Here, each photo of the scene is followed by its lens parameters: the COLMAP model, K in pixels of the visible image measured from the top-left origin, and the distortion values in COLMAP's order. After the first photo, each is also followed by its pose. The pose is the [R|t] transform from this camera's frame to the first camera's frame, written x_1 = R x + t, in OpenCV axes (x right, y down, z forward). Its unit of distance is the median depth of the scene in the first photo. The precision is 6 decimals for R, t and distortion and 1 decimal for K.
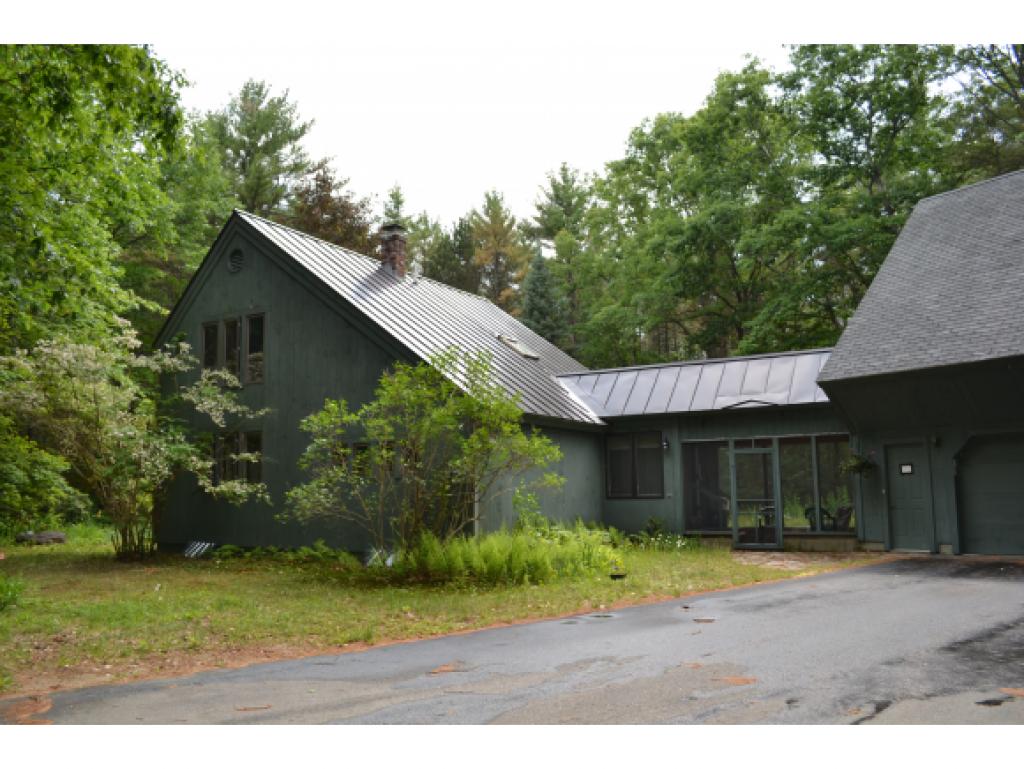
lens RADIAL K [[902.3, 0, 492.4], [0, 902.3, 384.3], [0, 0, 1]] dist [-0.065663, -0.001480]
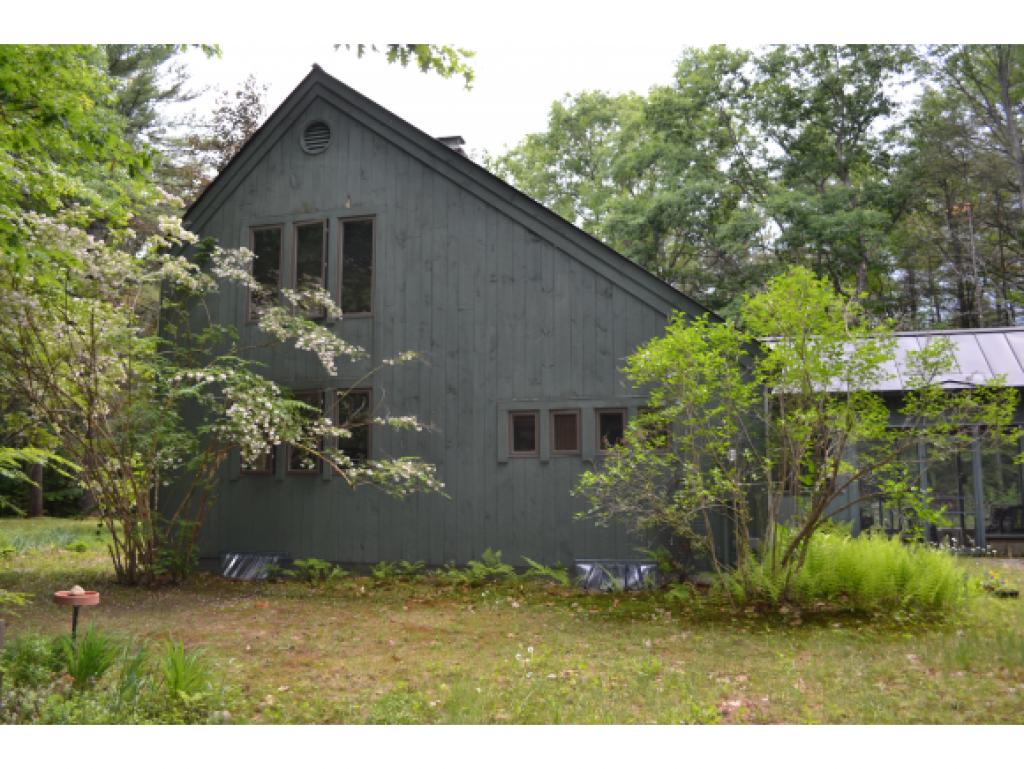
lens RADIAL K [[895.6, 0, 512.0], [0, 895.6, 384.5], [0, 0, 1]] dist [-0.075199, -0.003929]
pose [[0.956569, 0.050989, 0.287014, -0.333309], [-0.049349, 0.998698, -0.012947, 0.050916], [-0.287300, -0.001779, 0.957839, 0.318167]]
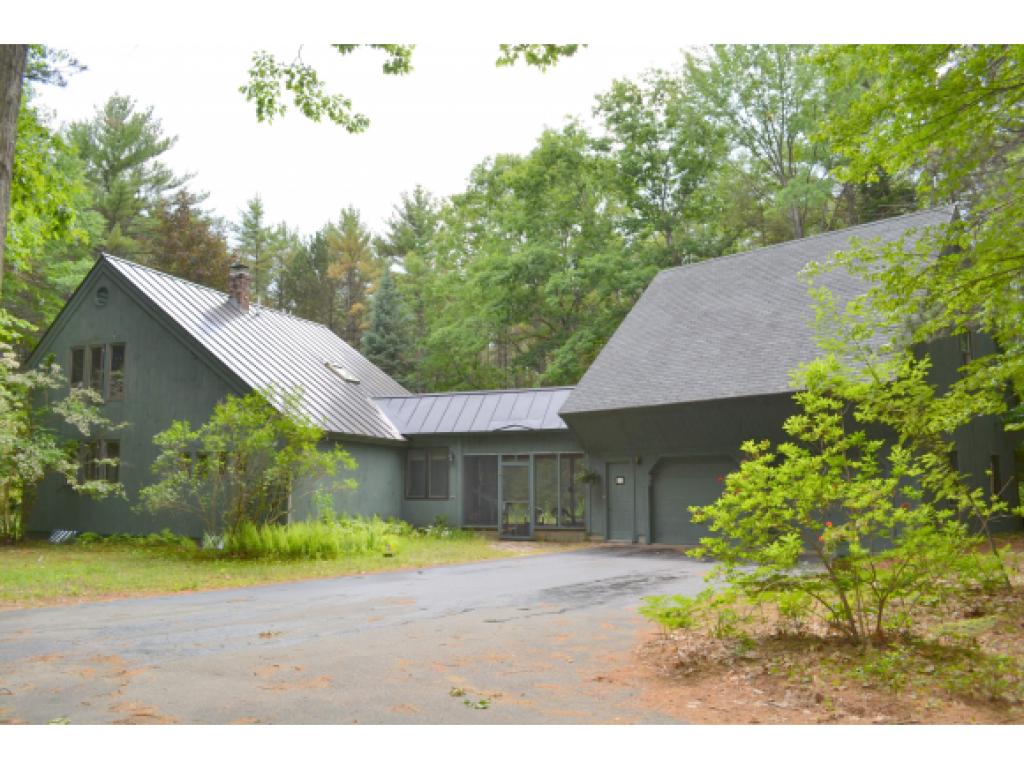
lens RADIAL K [[895.6, 0, 512.0], [0, 895.6, 384.5], [0, 0, 1]] dist [-0.075199, -0.003929]
pose [[0.984372, 0.032284, 0.173118, 0.055928], [-0.031919, 0.999478, -0.004894, -0.032883], [-0.173186, -0.000708, 0.984889, -0.264095]]
